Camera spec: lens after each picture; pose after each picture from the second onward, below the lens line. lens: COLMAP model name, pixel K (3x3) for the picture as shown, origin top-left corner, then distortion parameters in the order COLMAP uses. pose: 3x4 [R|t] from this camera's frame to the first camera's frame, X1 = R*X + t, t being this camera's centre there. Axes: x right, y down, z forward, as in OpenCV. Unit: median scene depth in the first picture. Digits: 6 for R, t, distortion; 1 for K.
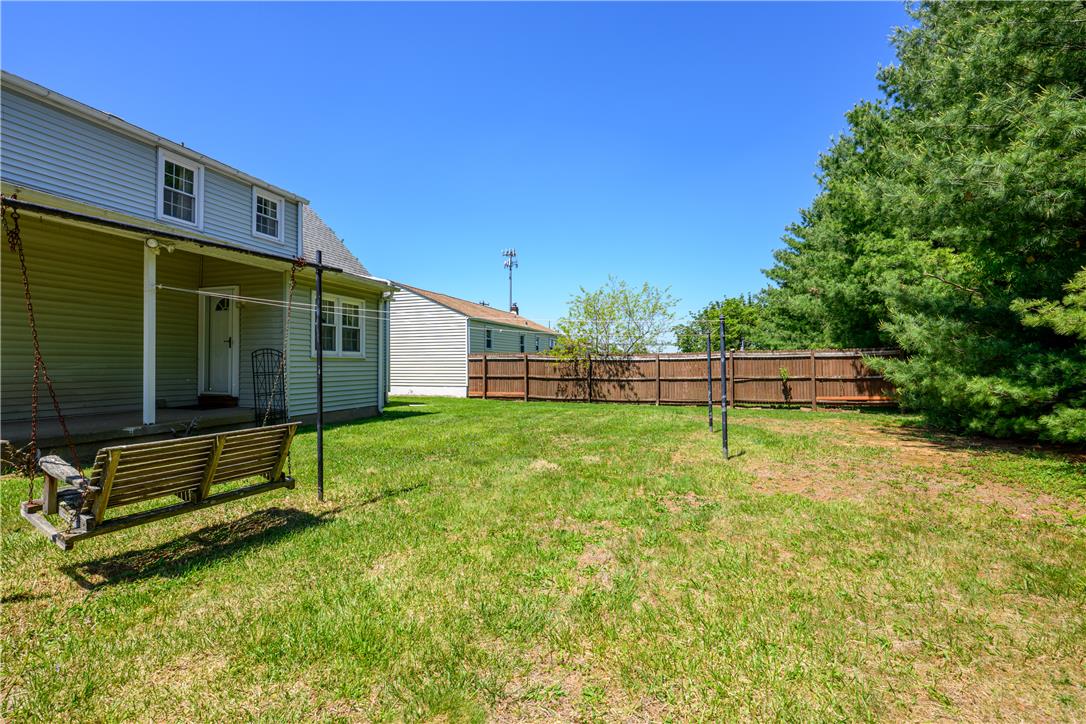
lens RADIAL K [[484.9, 0, 543.6], [0, 484.9, 363.3], [0, 0, 1]] dist [-0.004746, 0.001289]
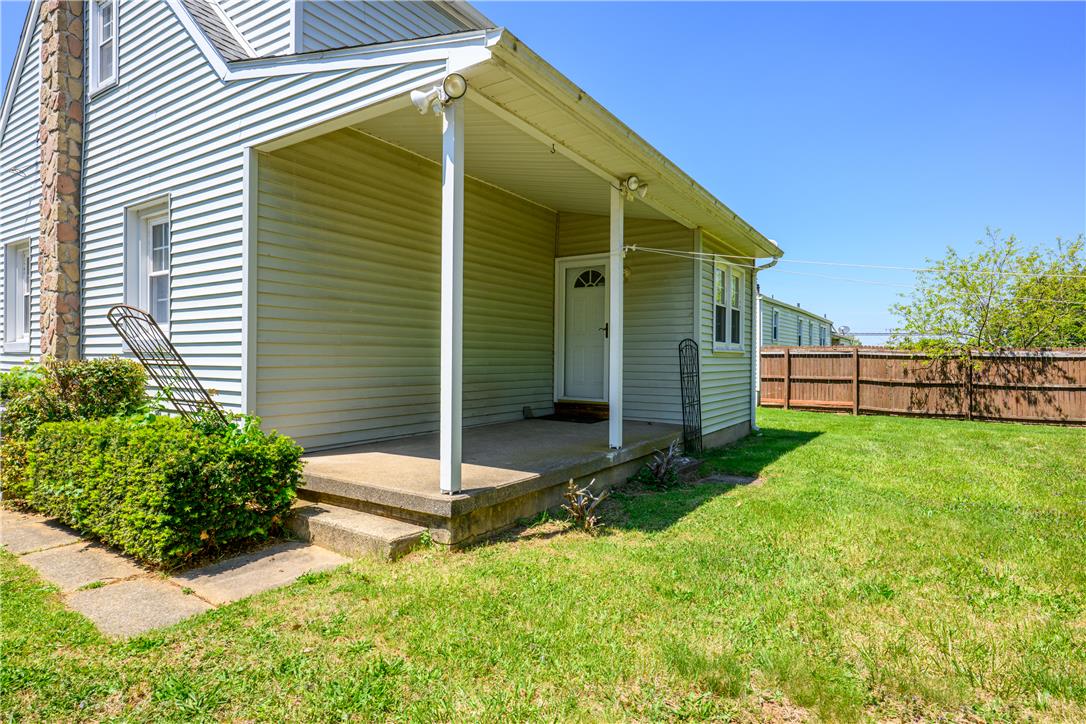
lens RADIAL K [[591.7, 0, 543.0], [0, 591.7, 358.9], [0, 0, 1]] dist [0.001896, 0.000376]
pose [[0.966804, 0.008782, -0.255370, -0.267506], [-0.008143, 0.999961, 0.003561, -0.001653], [0.255391, -0.001364, 0.966837, 0.061250]]
